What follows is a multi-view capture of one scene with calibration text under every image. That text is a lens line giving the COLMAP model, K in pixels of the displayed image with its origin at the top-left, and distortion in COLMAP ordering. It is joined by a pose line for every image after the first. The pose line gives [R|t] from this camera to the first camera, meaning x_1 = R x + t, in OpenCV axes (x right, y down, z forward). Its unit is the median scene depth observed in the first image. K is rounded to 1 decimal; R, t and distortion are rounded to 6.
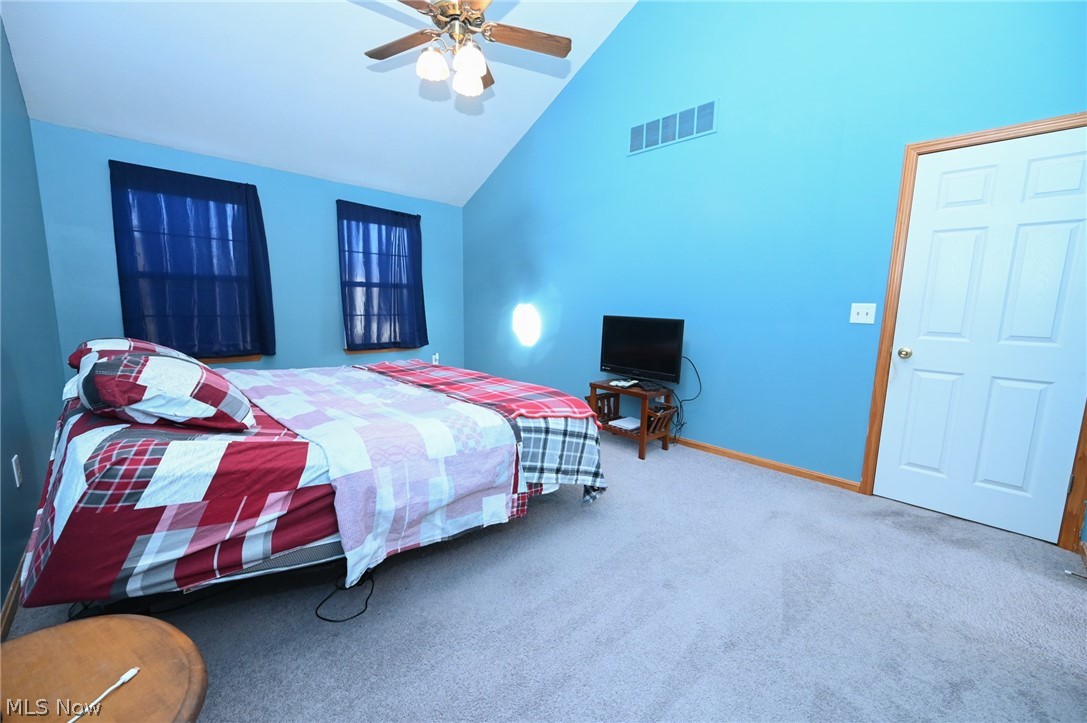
lens RADIAL K [[427.2, 0, 539.3], [0, 427.2, 367.7], [0, 0, 1]] dist [-0.001187, -0.000079]
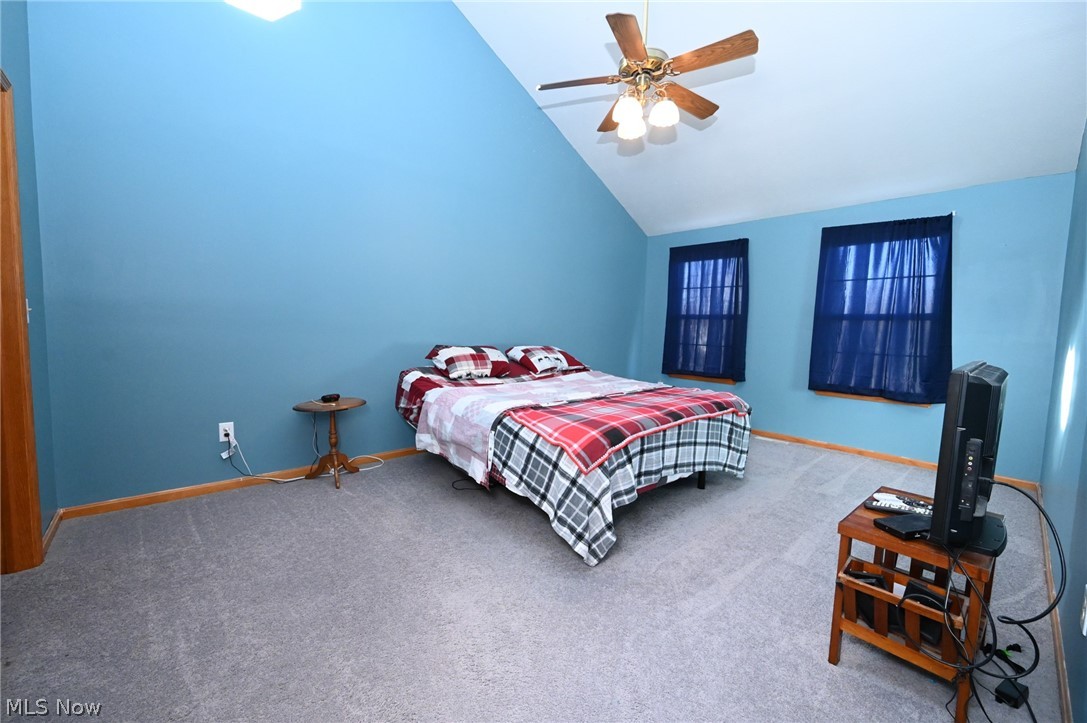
lens RADIAL K [[427.2, 0, 540.0], [0, 427.2, 356.3], [0, 0, 1]] dist [-0.001187, -0.000079]
pose [[-0.019457, 0.054063, -0.998348, 1.072089], [-0.179727, 0.982082, 0.056685, -0.127865], [0.983524, 0.180533, -0.009391, 0.967297]]
